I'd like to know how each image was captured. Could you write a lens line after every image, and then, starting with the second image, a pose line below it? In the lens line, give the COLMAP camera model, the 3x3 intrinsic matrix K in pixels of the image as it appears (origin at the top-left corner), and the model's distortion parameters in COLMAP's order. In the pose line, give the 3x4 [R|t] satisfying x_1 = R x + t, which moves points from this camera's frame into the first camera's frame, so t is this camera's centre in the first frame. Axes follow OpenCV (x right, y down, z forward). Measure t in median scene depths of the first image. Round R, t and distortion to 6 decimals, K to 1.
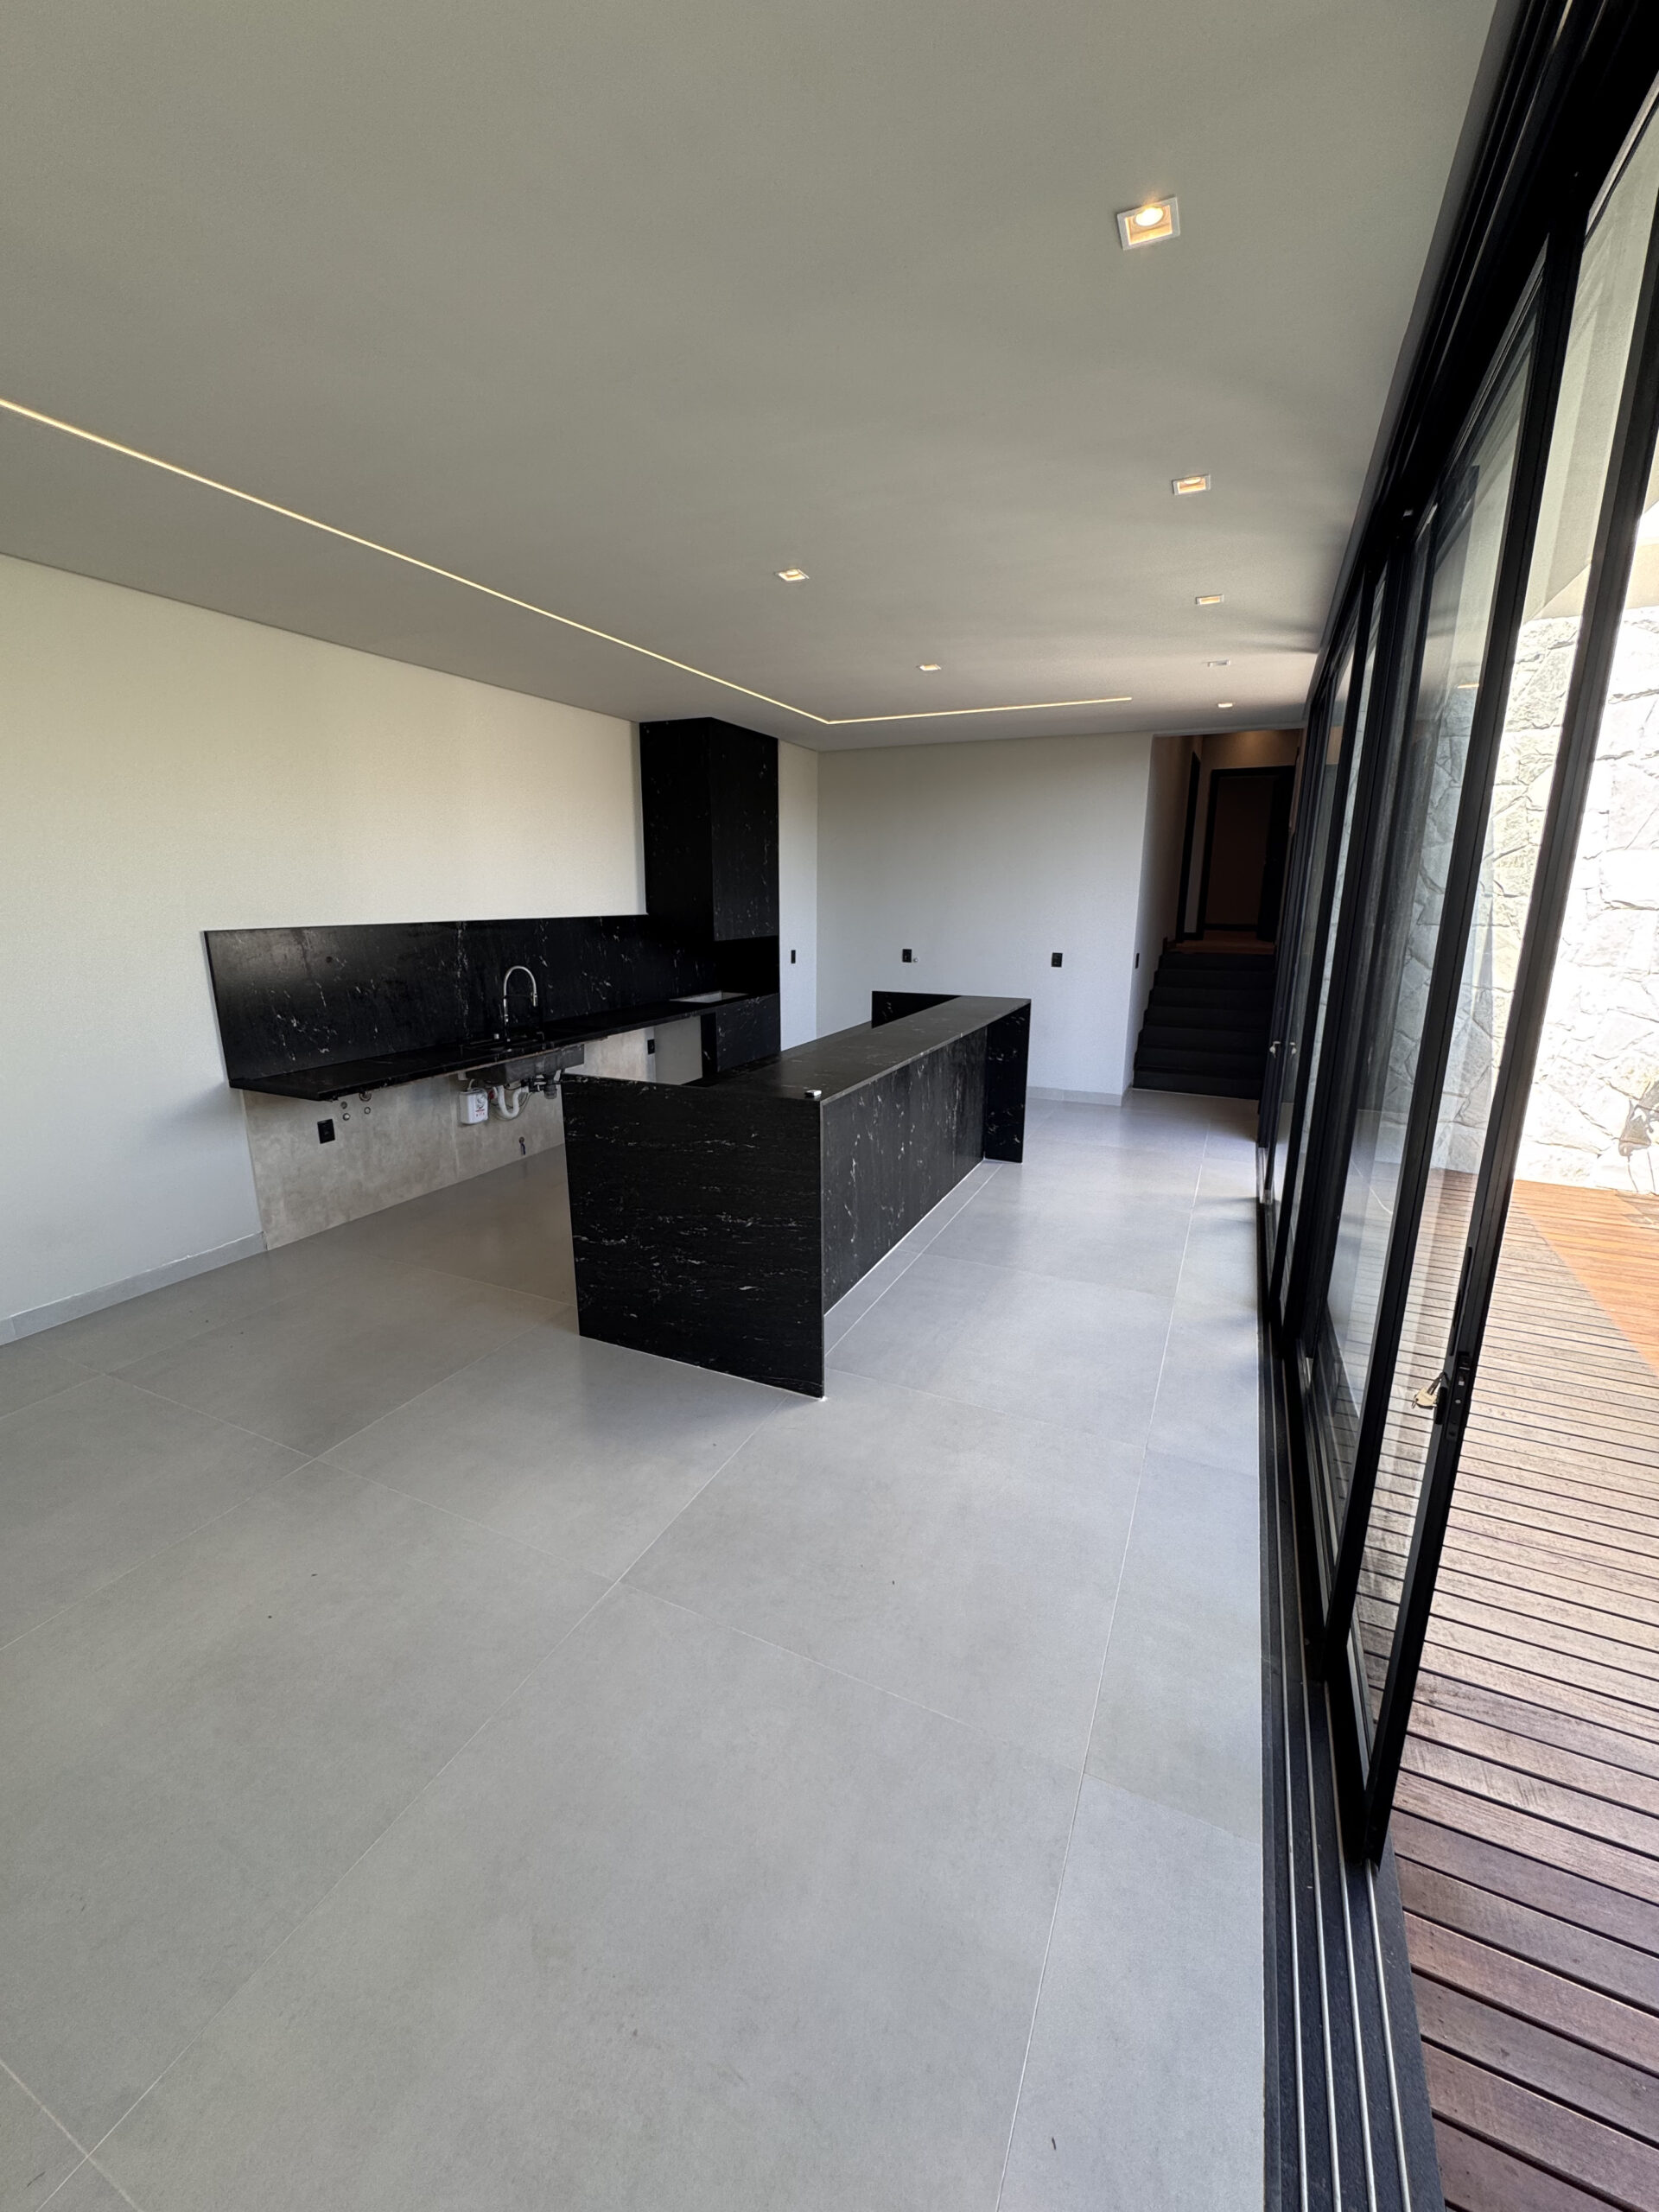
lens RADIAL K [[880.6, 0, 827.8], [0, 880.6, 1104.1], [0, 0, 1]] dist [-0.003601, 0.000000]
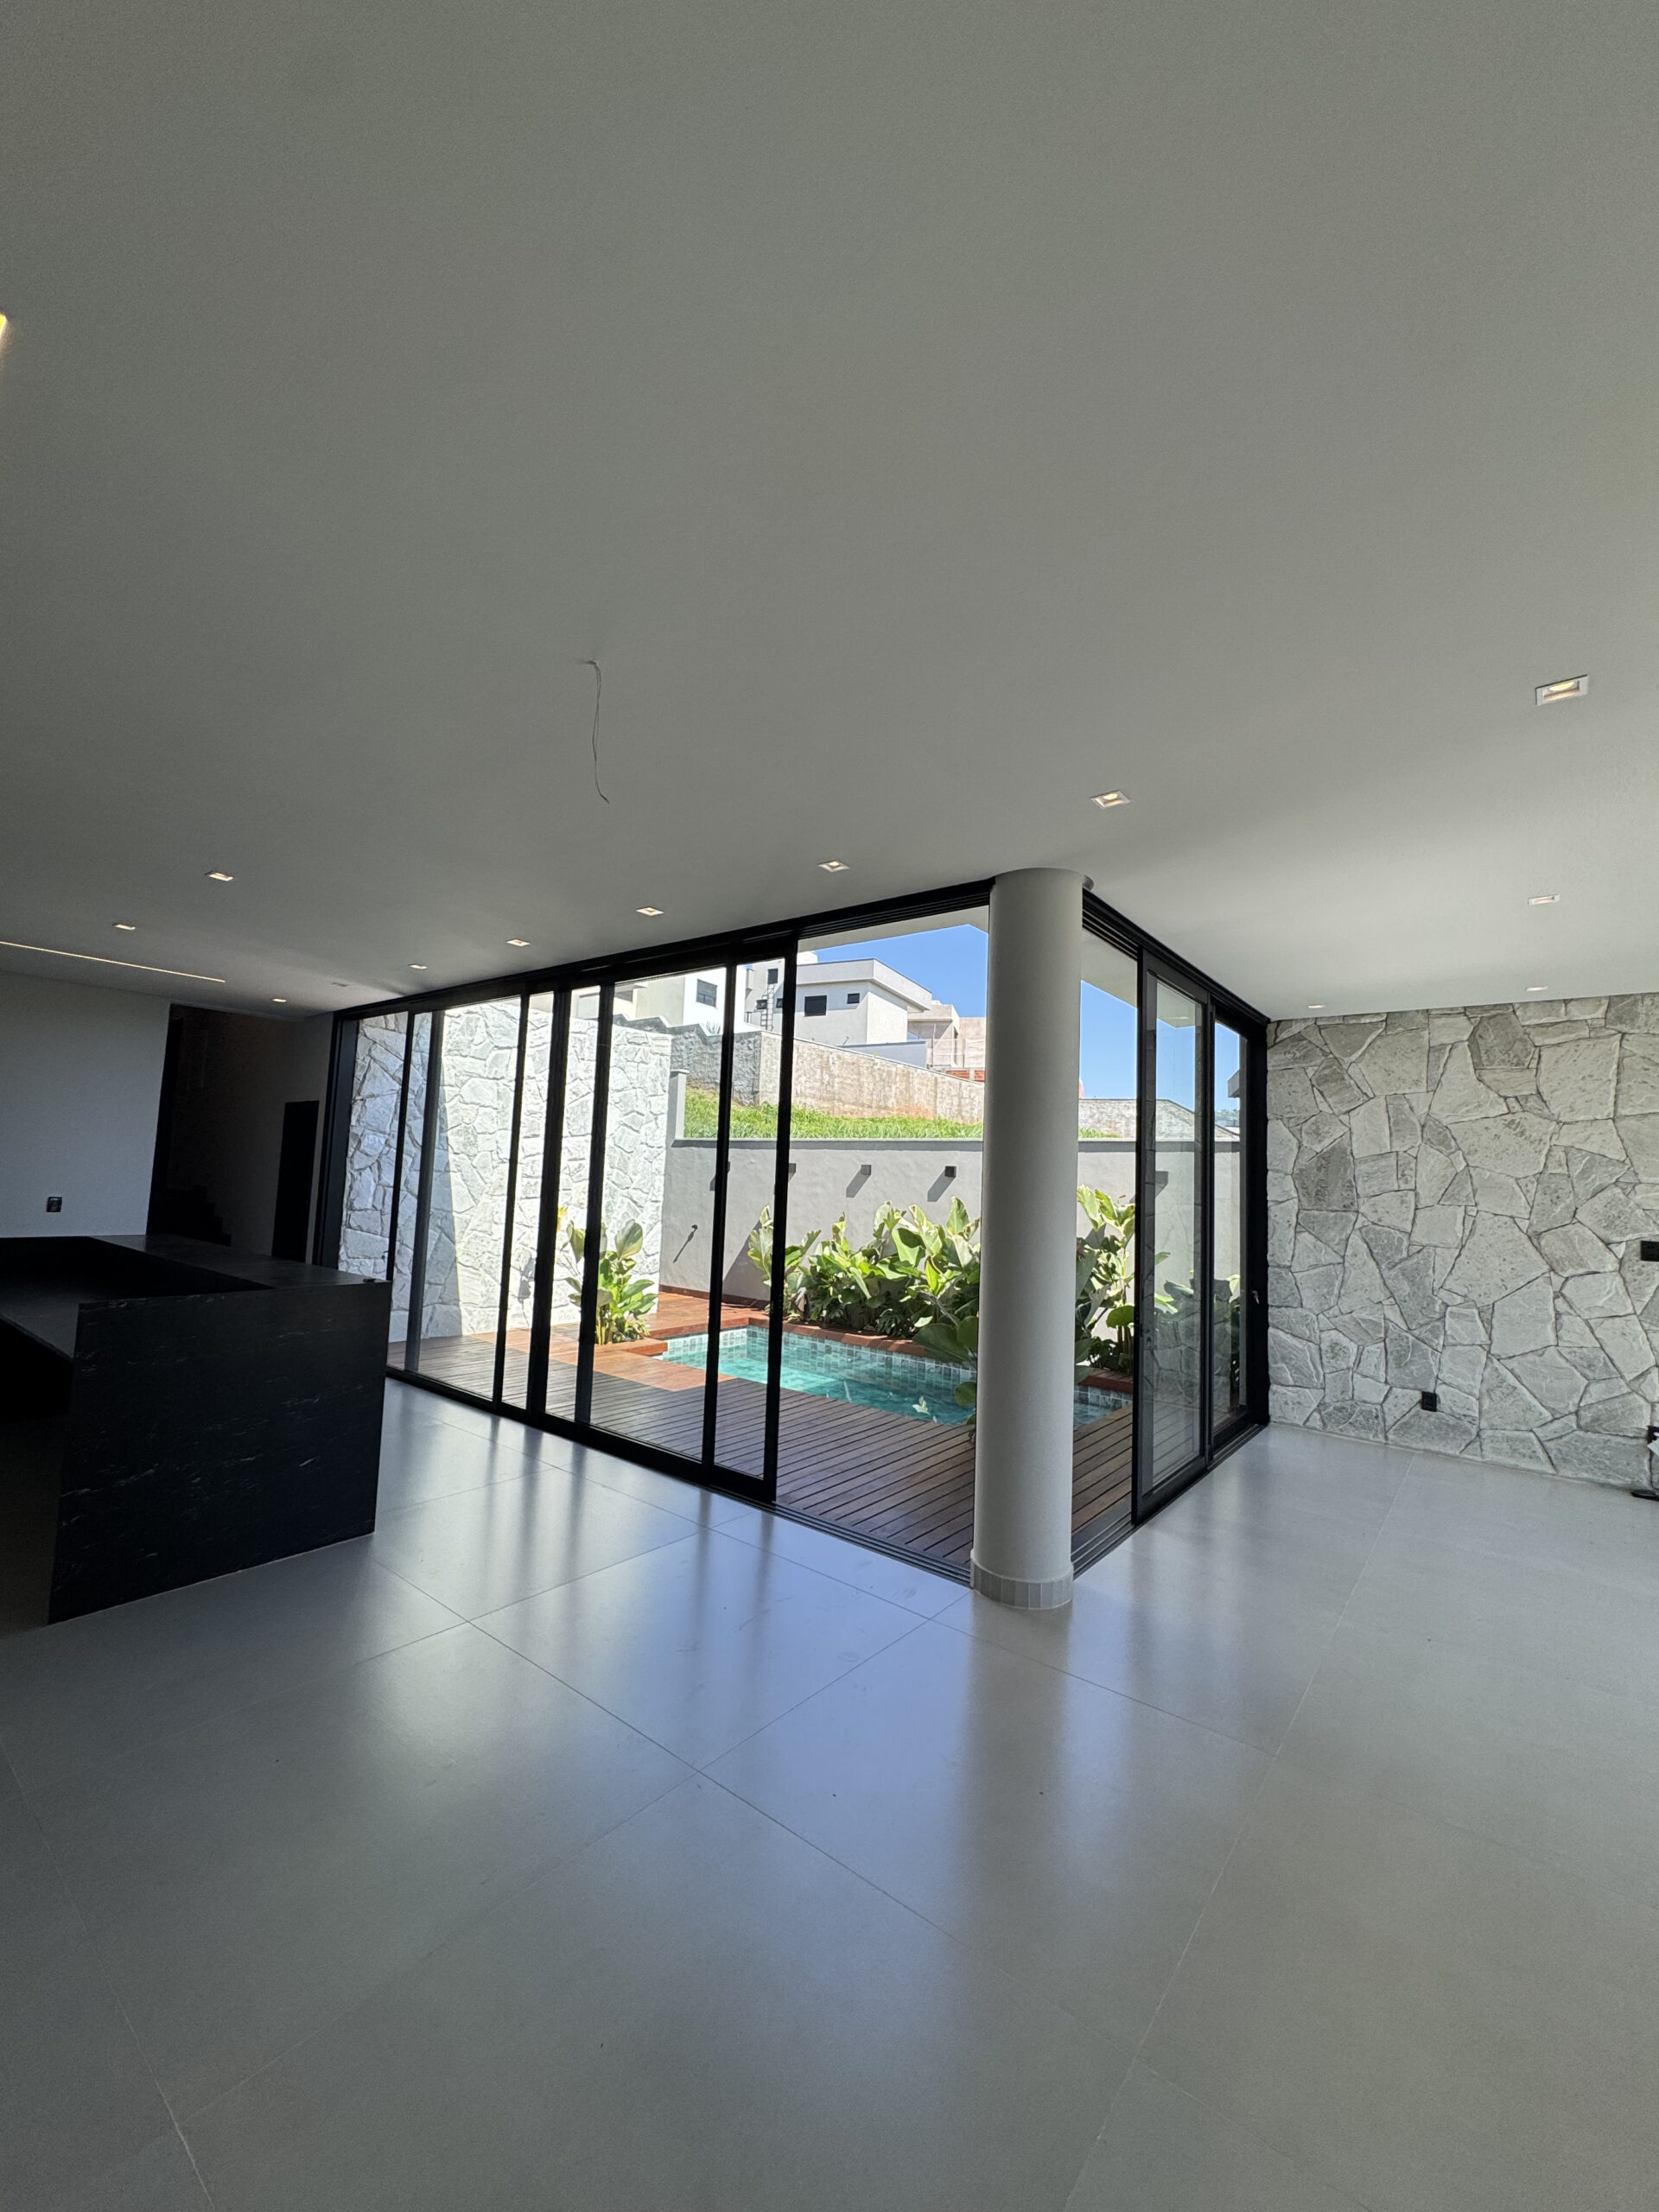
lens RADIAL K [[880.6, 0, 827.8], [0, 880.6, 1104.1], [0, 0, 1]] dist [-0.003601, 0.000000]
pose [[0.229981, 0.089040, 0.969113, -0.639152], [0.193875, 0.971654, -0.135283, 0.023687], [-0.953688, 0.219000, 0.206200, 0.004808]]
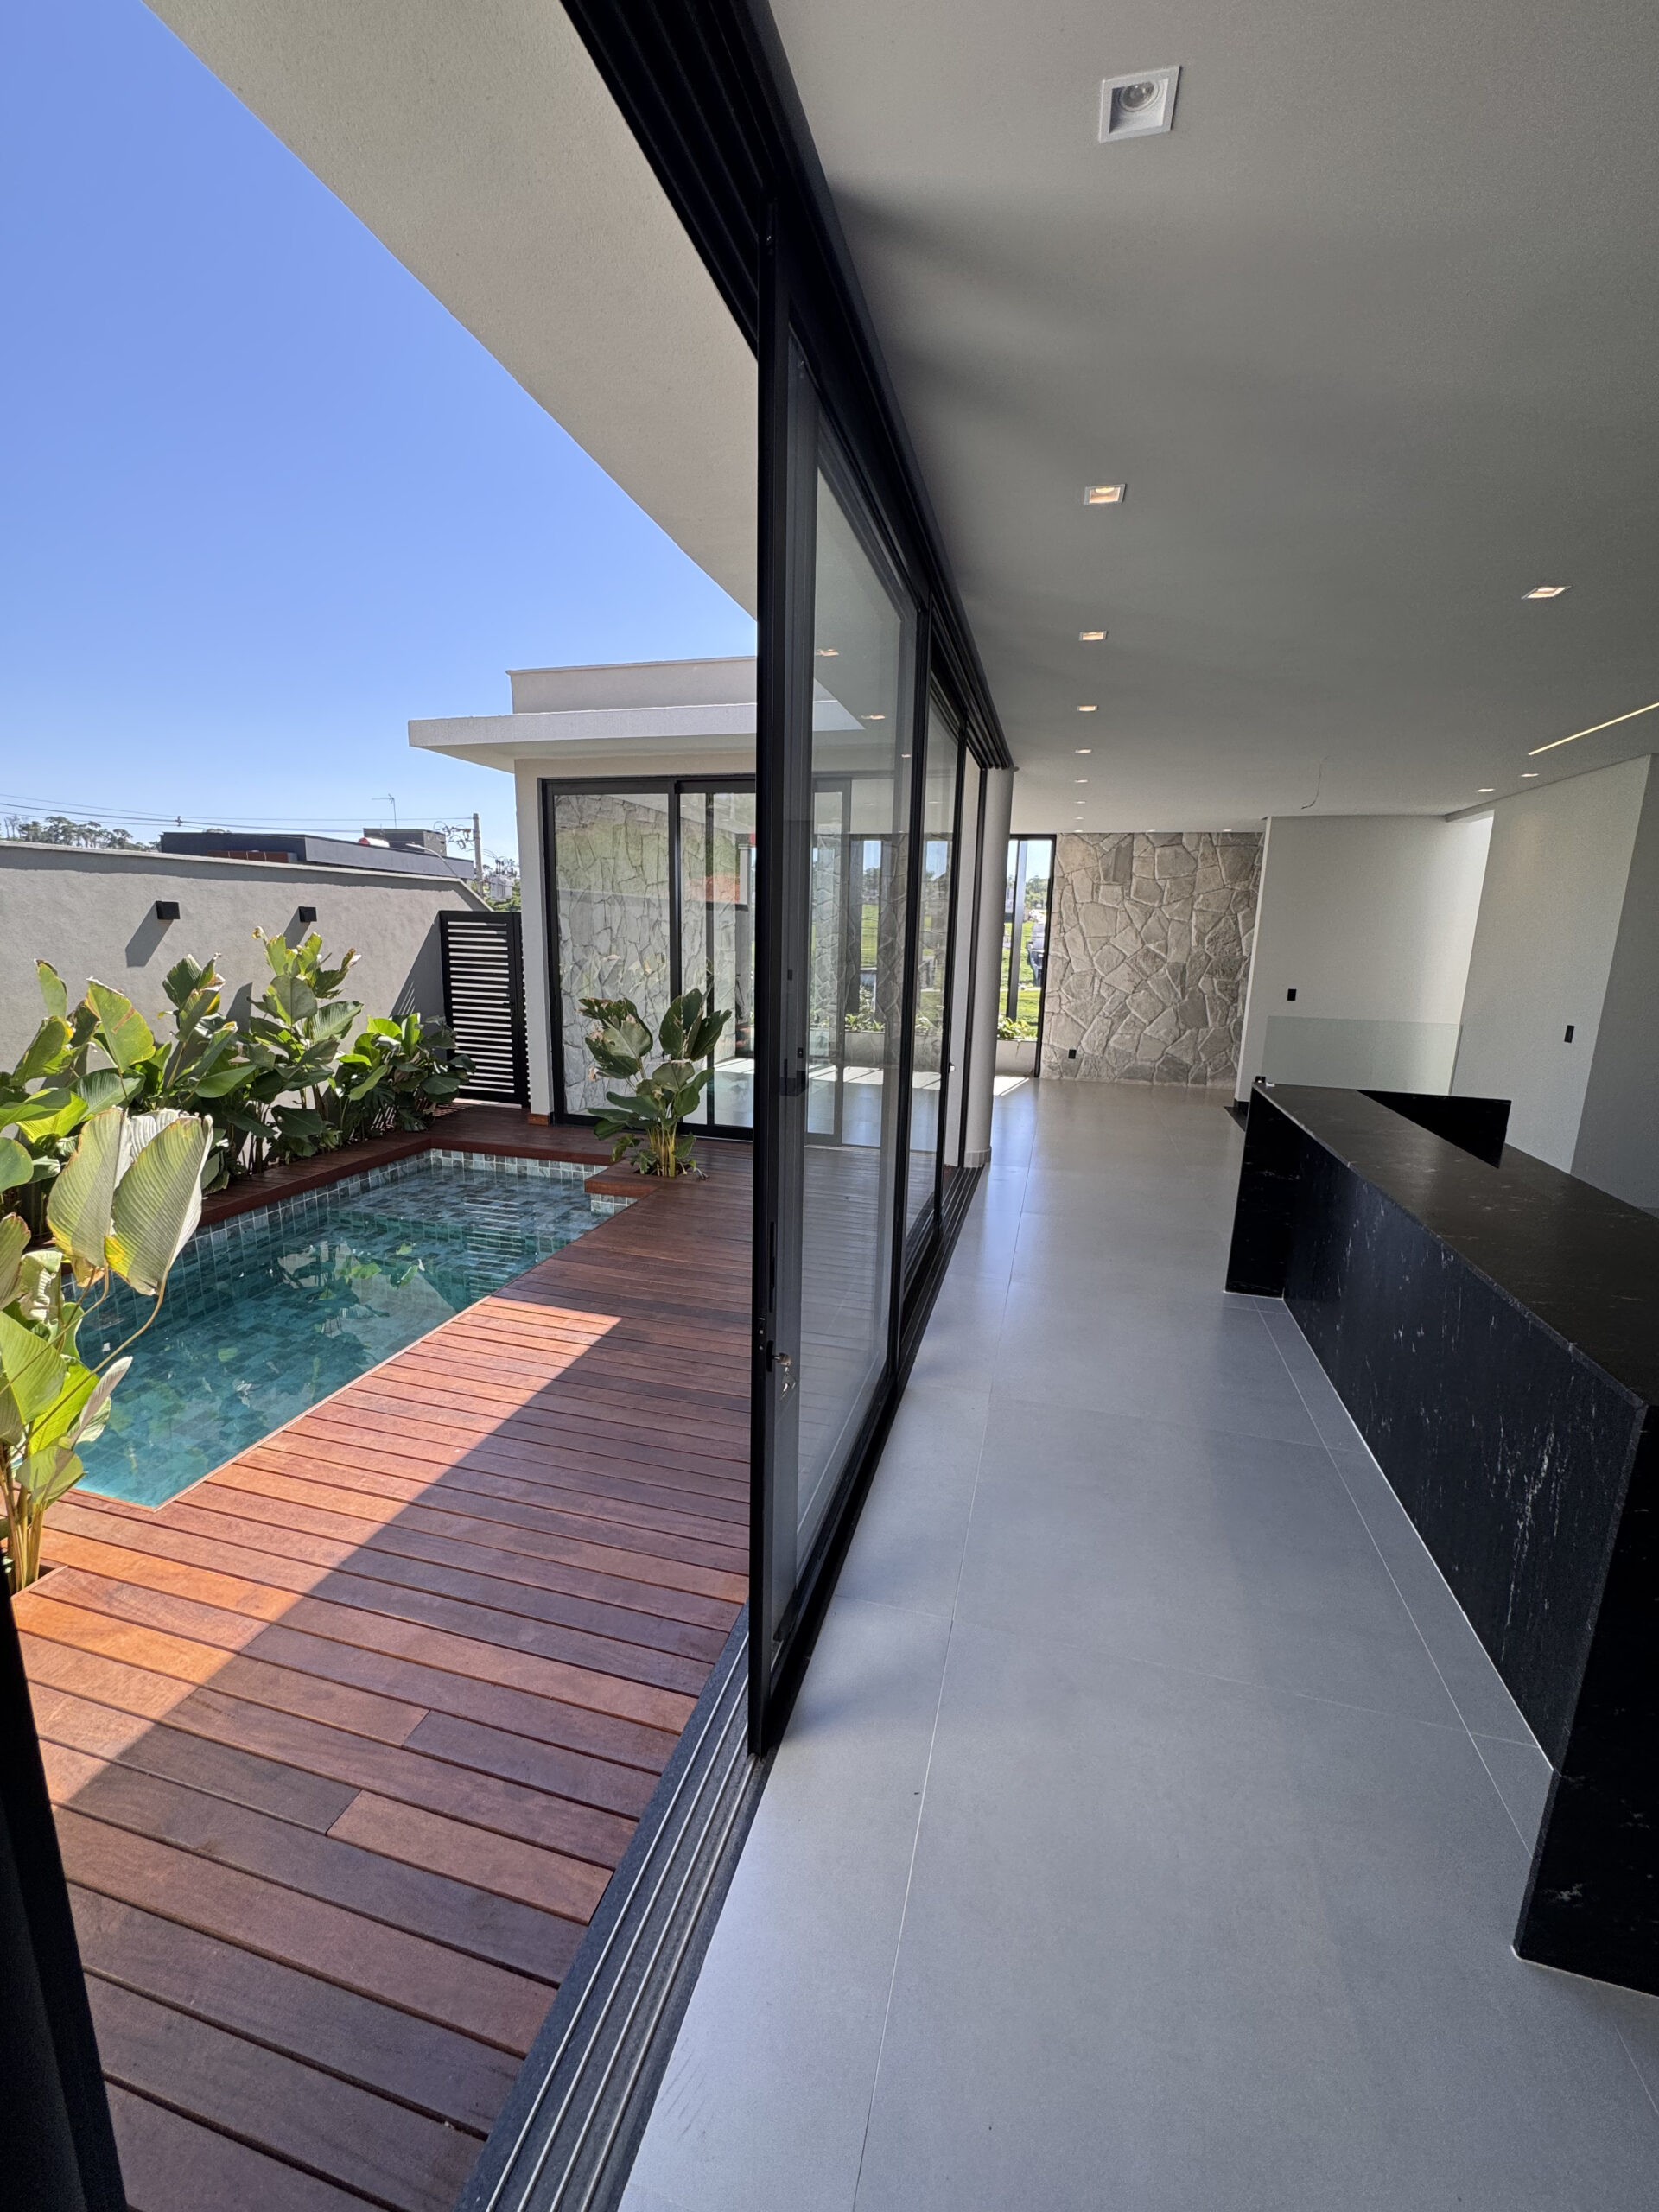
lens RADIAL K [[880.6, 0, 827.8], [0, 880.6, 1104.1], [0, 0, 1]] dist [-0.003601, 0.000000]
pose [[-0.983481, 0.008633, -0.180806, 0.518510], [-0.069436, 0.904454, 0.420882, -0.292223], [0.167164, 0.426484, -0.888914, 1.185965]]
